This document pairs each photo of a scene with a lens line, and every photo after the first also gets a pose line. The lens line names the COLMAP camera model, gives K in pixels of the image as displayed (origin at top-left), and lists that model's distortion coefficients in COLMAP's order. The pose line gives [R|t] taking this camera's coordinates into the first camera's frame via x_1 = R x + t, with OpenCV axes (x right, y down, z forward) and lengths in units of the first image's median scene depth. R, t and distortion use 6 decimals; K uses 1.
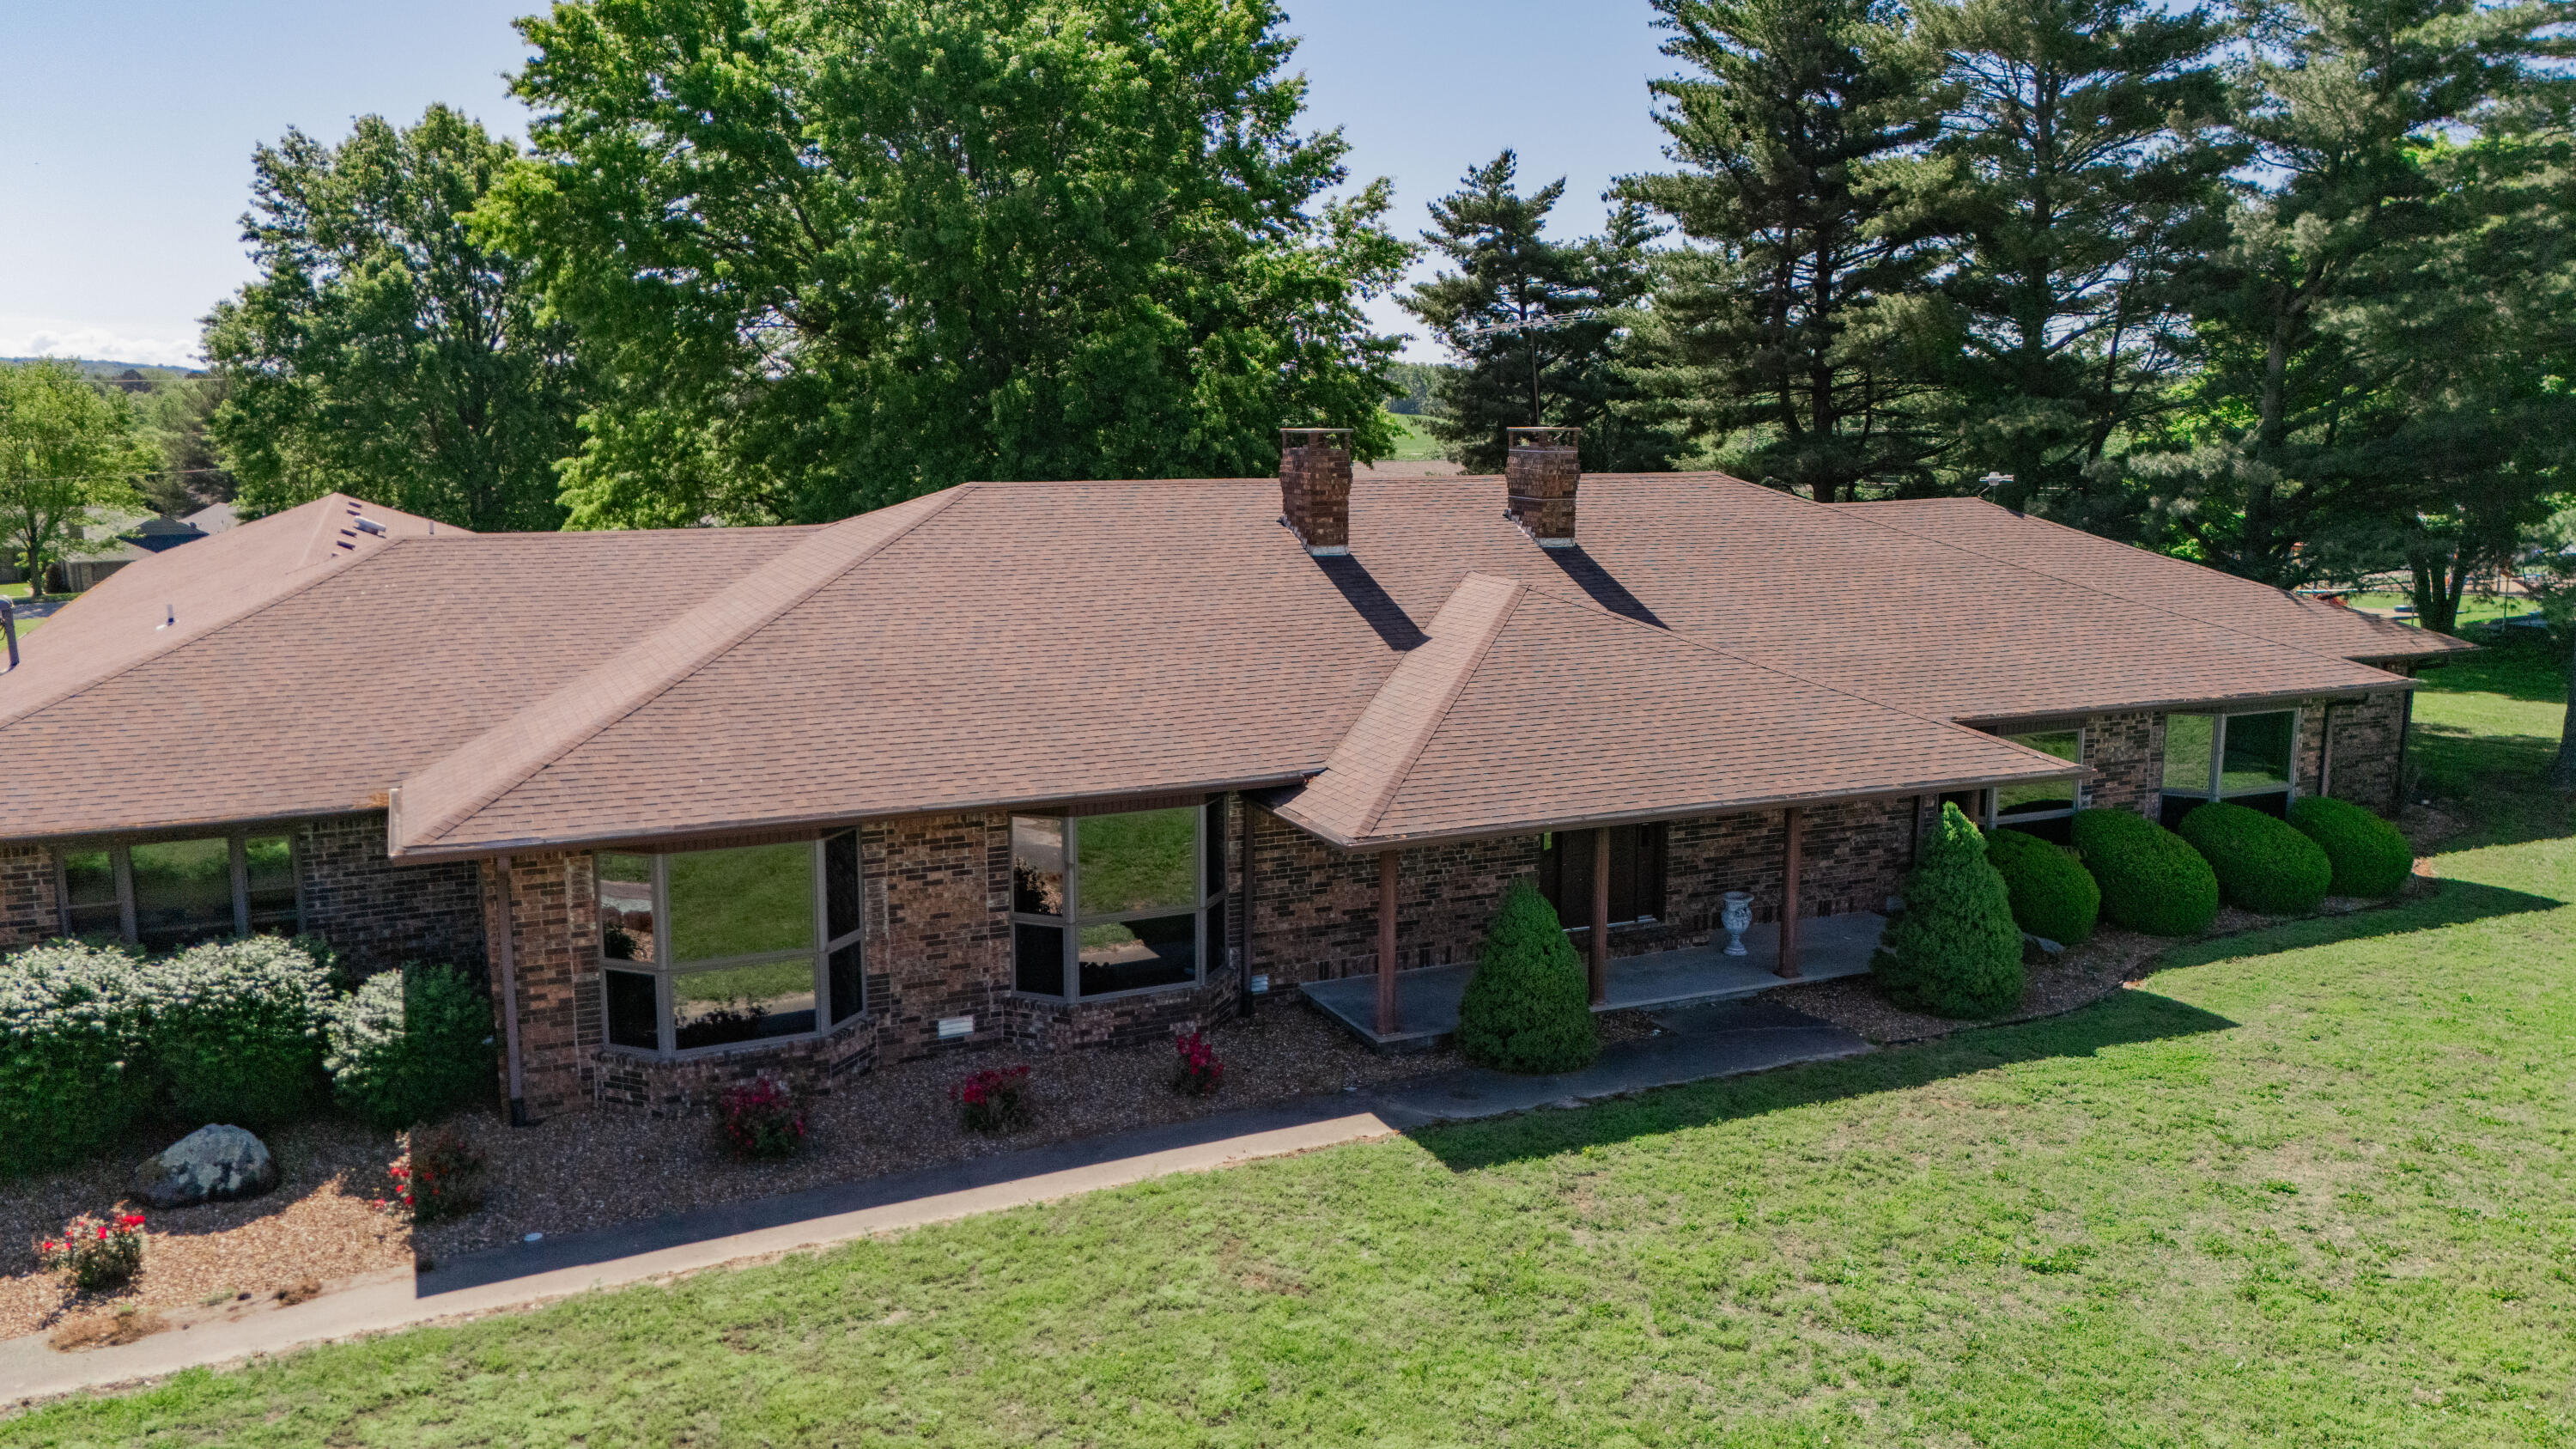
lens RADIAL K [[1901.5, 0, 1288.0], [0, 1901.5, 724.5], [0, 0, 1]] dist [0.051196, -0.003100]
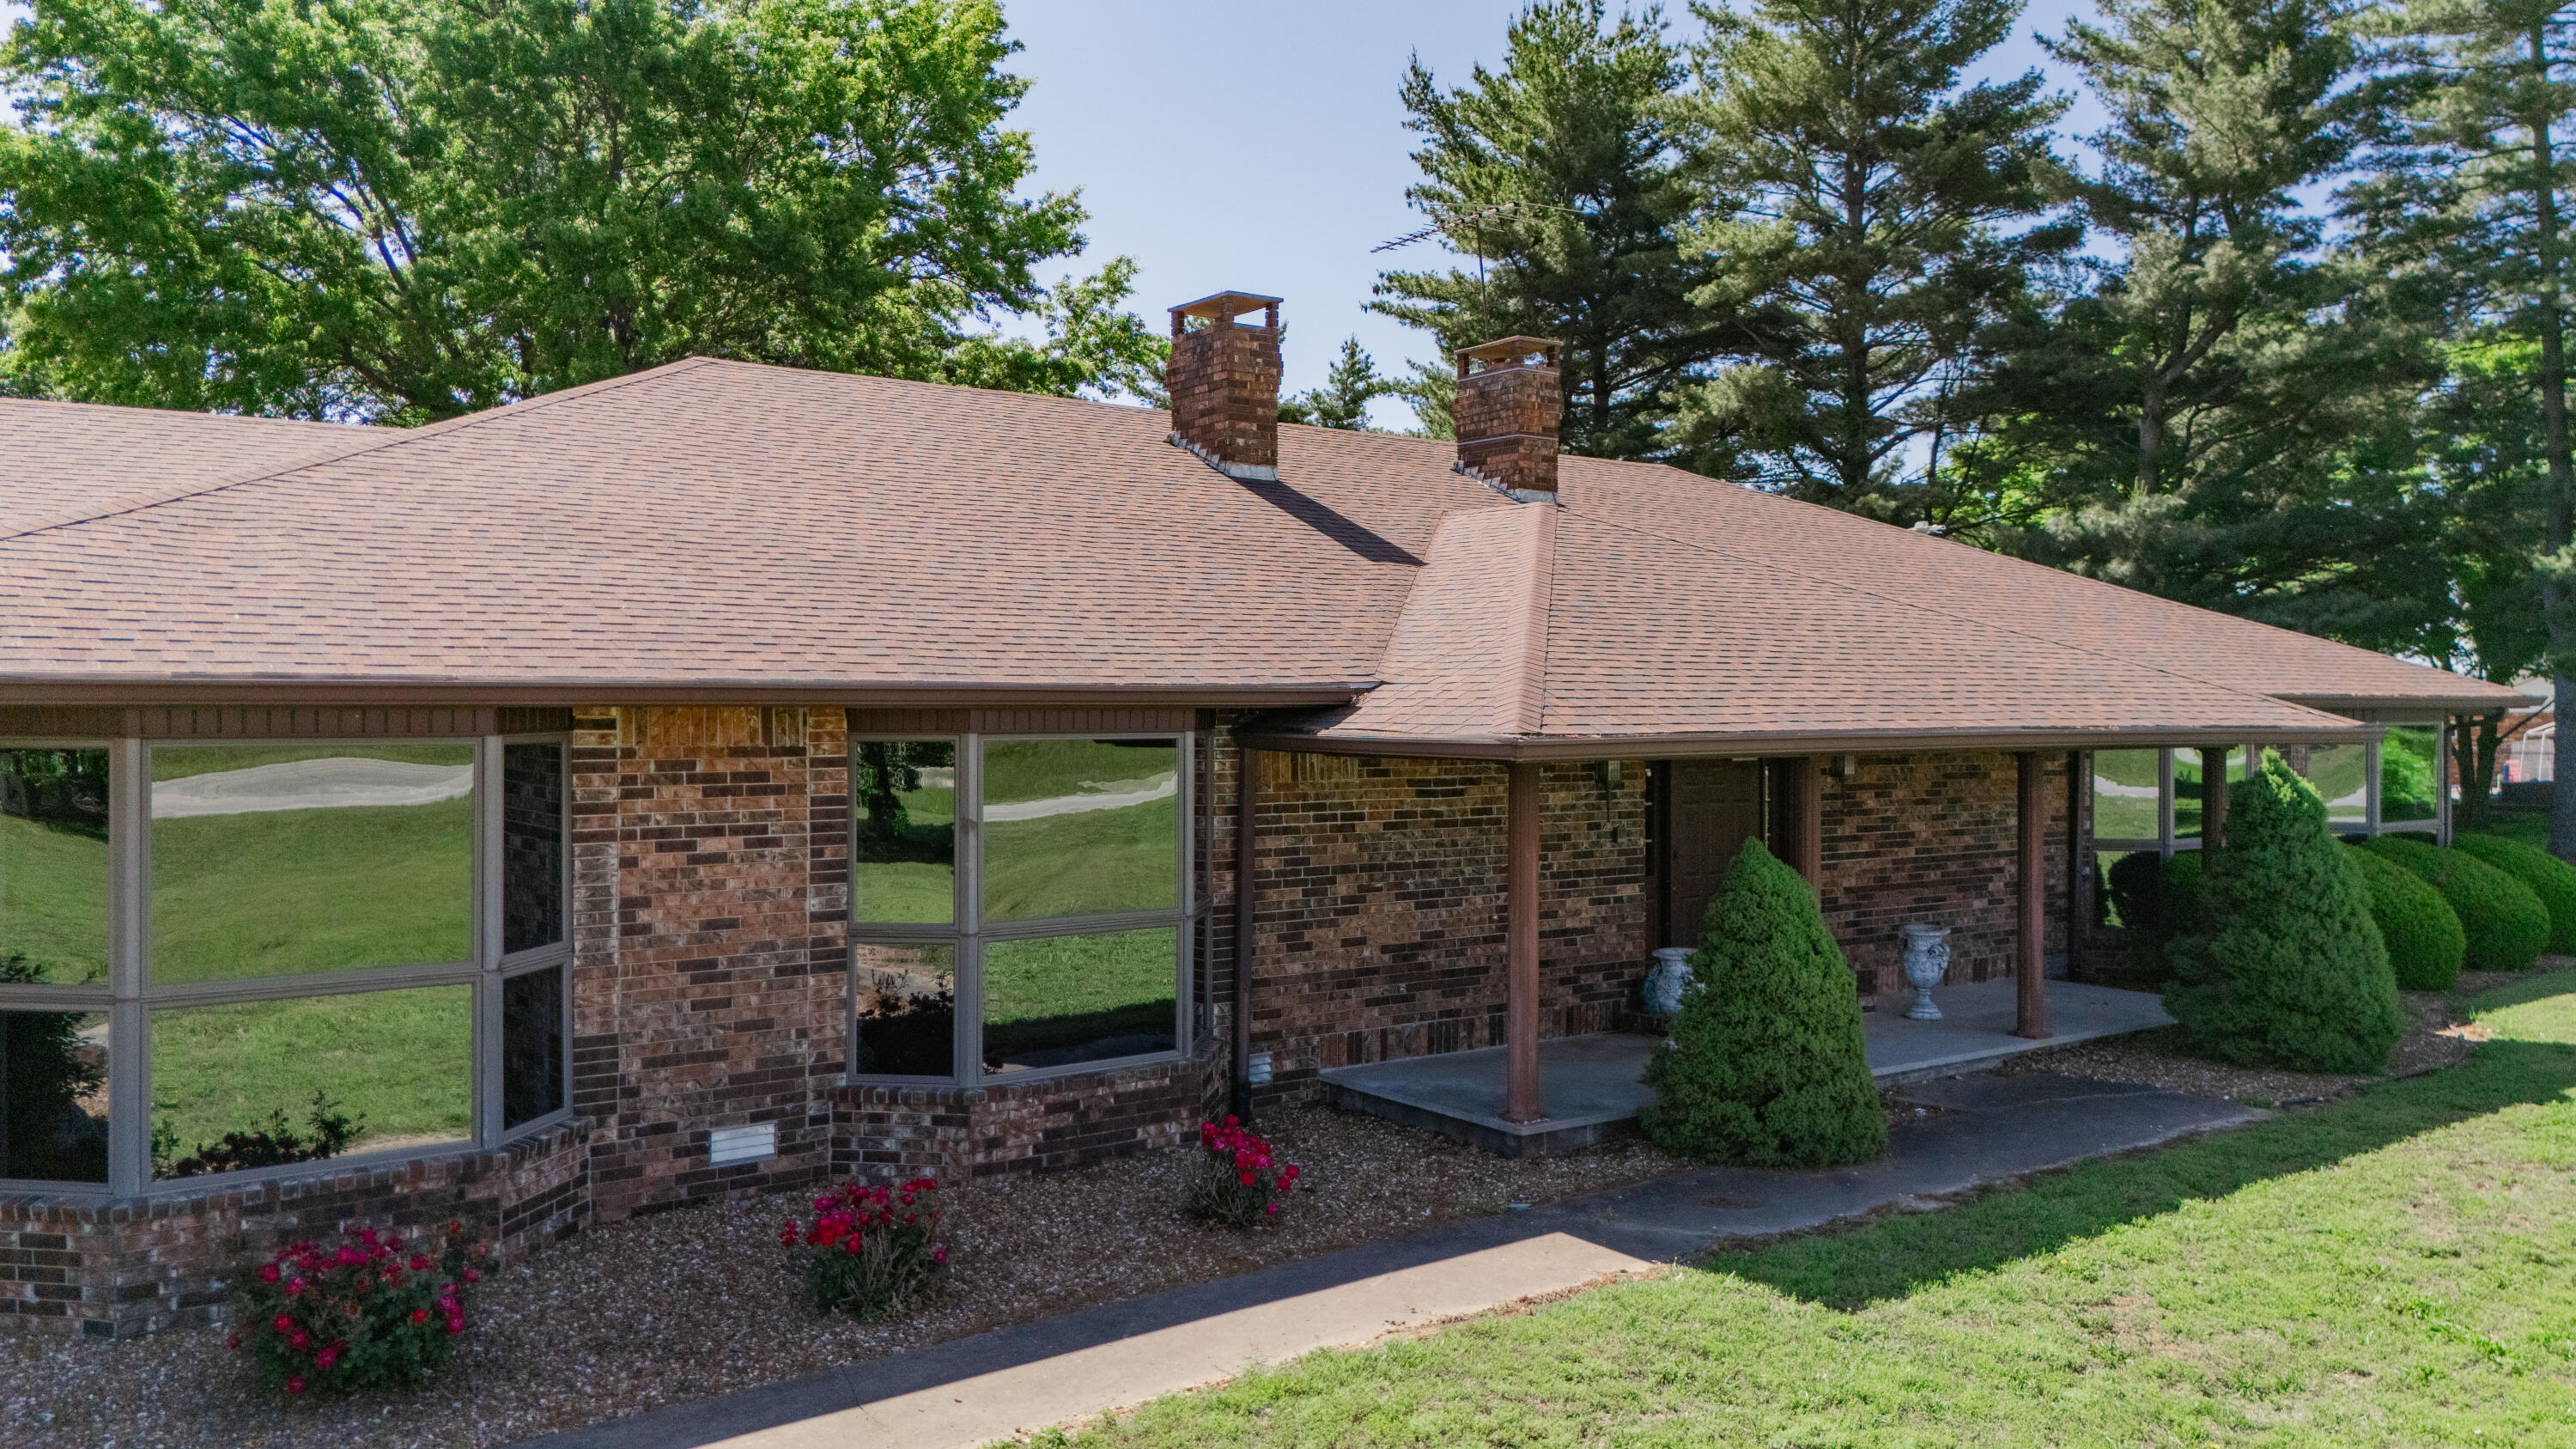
lens RADIAL K [[1929.6, 0, 1288.0], [0, 1929.6, 724.5], [0, 0, 1]] dist [0.037573, -0.027503]
pose [[0.979166, -0.004105, 0.203021, -0.134681], [0.035067, 0.988194, -0.149143, 0.128732], [-0.200012, 0.153155, 0.967749, 0.435845]]
